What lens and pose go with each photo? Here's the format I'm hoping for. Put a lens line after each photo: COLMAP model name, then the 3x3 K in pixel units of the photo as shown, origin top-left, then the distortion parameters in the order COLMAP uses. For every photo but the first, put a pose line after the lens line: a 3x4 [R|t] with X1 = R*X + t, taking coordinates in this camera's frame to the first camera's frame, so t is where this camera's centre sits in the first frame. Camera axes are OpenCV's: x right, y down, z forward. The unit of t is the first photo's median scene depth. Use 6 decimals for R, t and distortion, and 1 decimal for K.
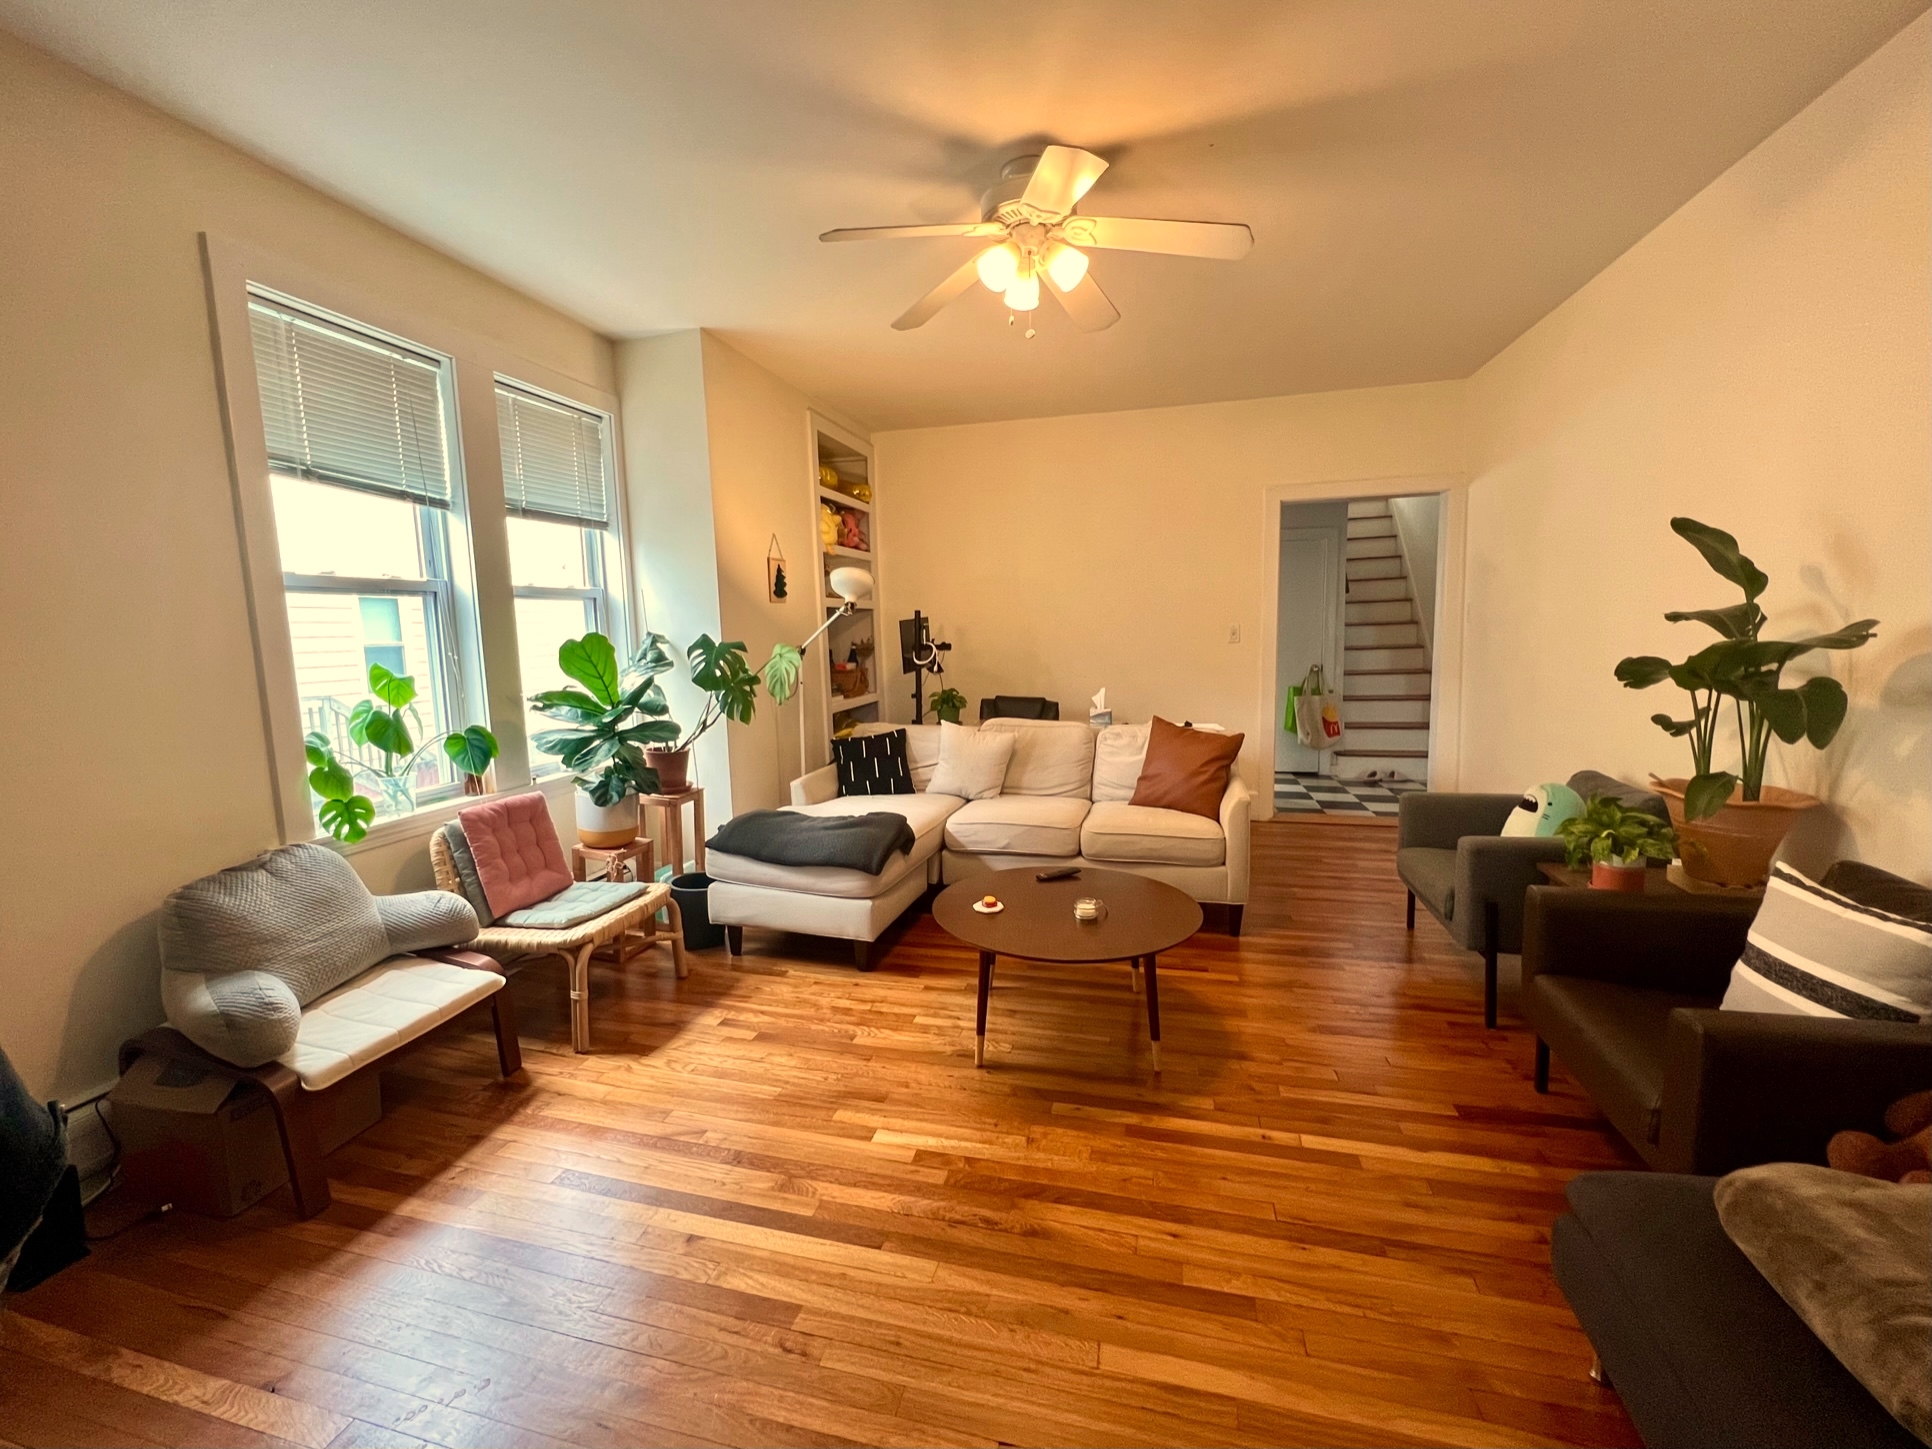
lens RADIAL K [[783.3, 0, 966.0], [0, 783.3, 724.5], [0, 0, 1]] dist [-0.000018, 0.000004]
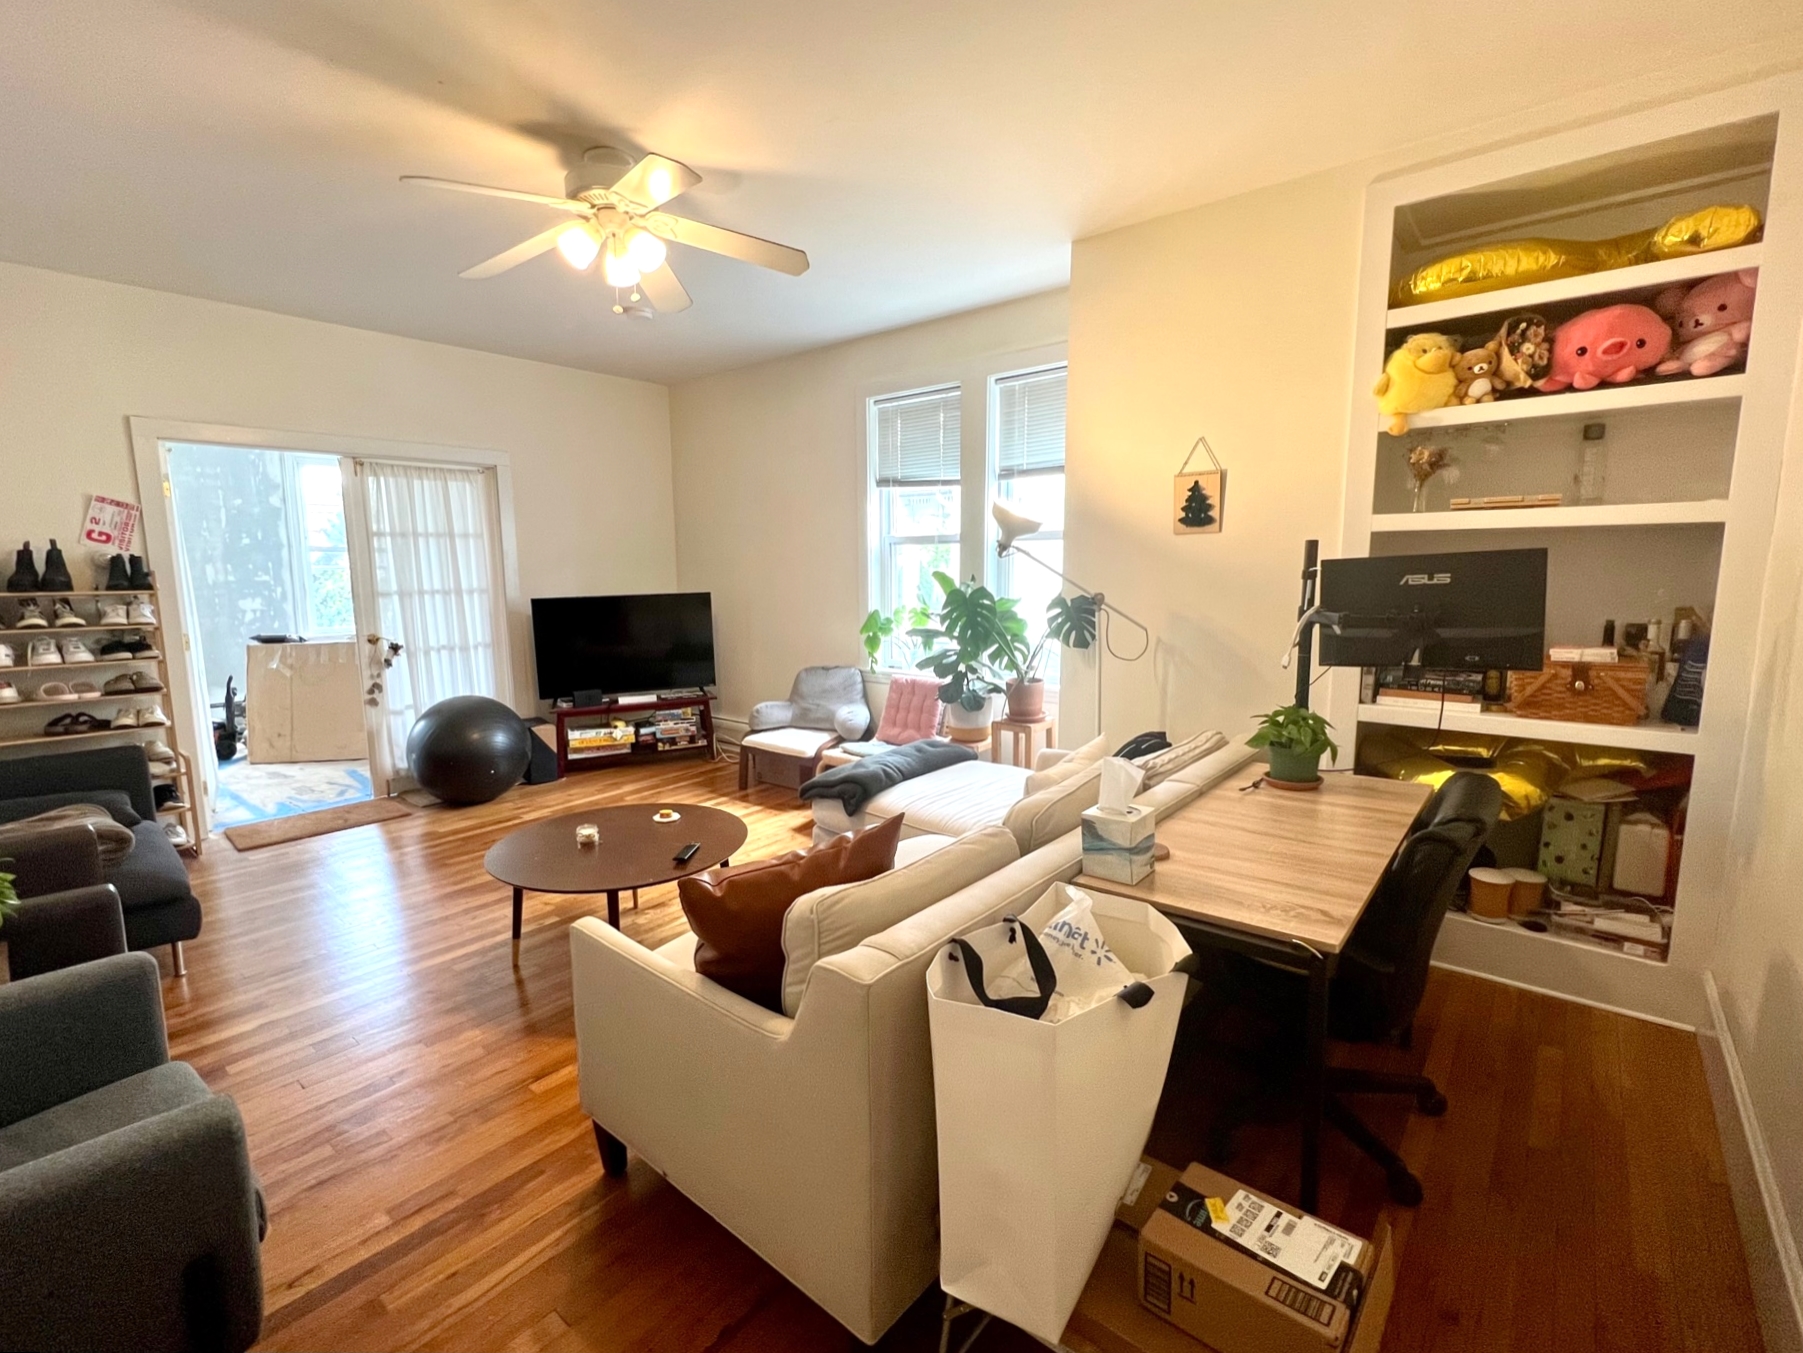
lens RADIAL K [[808.7, 0, 901.5], [0, 808.7, 676.5], [0, 0, 1]] dist [-0.001149, -0.000028]
pose [[-0.425397, 0.155208, -0.891598, 0.857260], [-0.090675, 0.972917, 0.212626, -0.243889], [0.900453, 0.171296, -0.399803, 1.636605]]
